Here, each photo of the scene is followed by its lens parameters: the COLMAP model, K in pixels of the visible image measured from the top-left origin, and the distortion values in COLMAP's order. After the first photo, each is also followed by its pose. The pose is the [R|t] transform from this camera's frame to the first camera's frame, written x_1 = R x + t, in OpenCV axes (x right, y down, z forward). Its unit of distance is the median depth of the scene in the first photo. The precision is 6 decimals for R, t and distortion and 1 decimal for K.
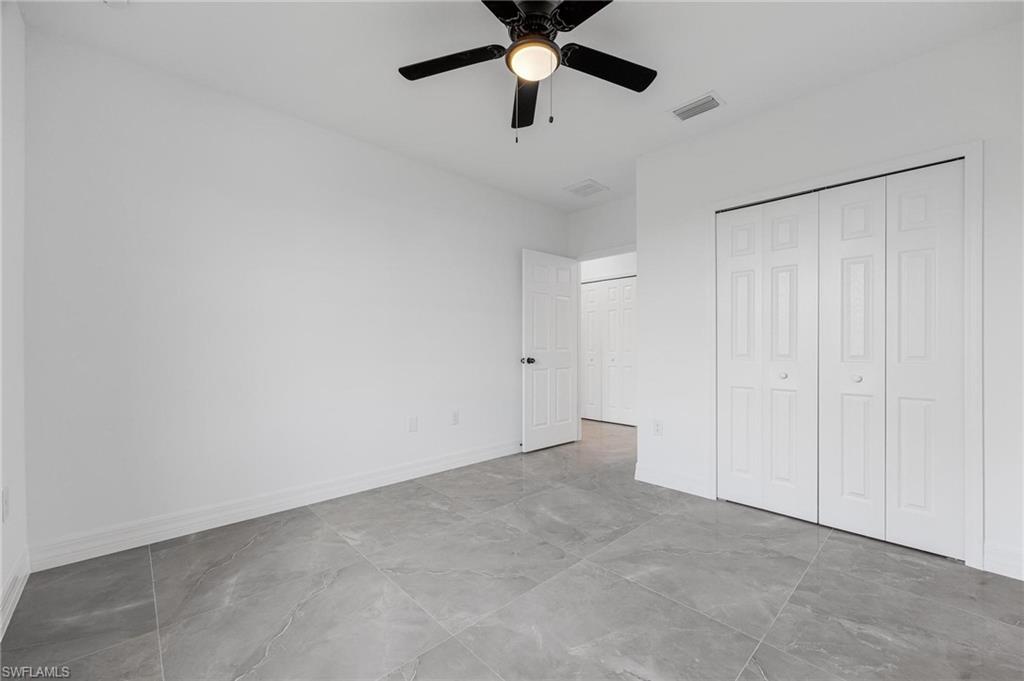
lens RADIAL K [[409.6, 0, 518.4], [0, 409.6, 346.5], [0, 0, 1]] dist [0.000076, -0.000213]
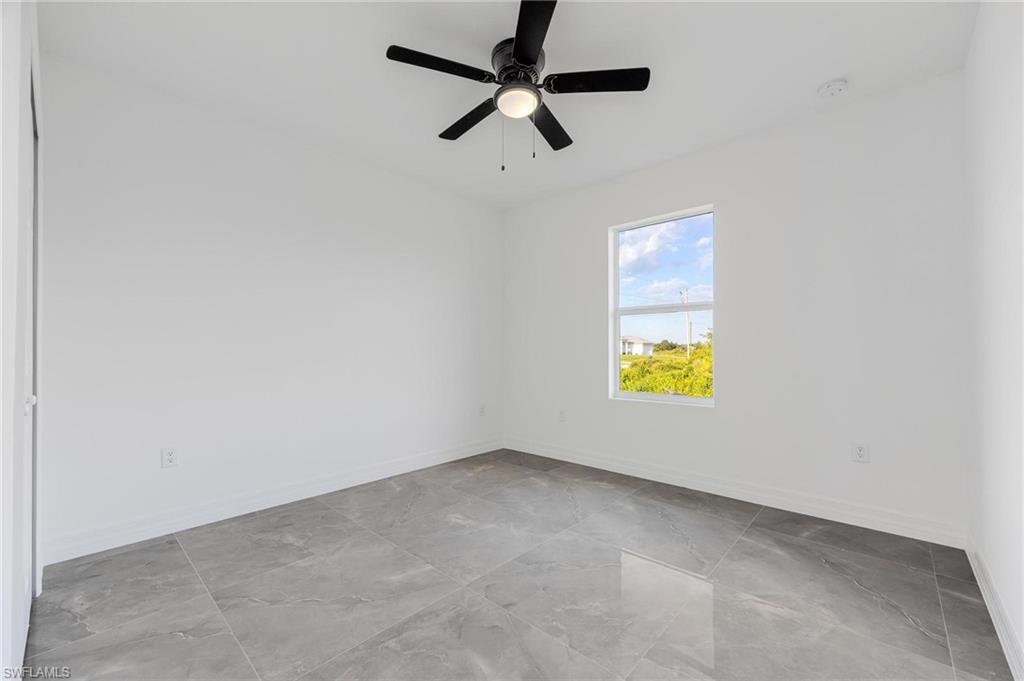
lens RADIAL K [[409.6, 0, 518.4], [0, 409.6, 346.5], [0, 0, 1]] dist [0.000076, -0.000213]
pose [[-0.997258, 0.003377, -0.073927, 0.112620], [0.003913, 0.999967, -0.007113, -0.001560], [0.073901, -0.007383, -0.997238, 2.031501]]
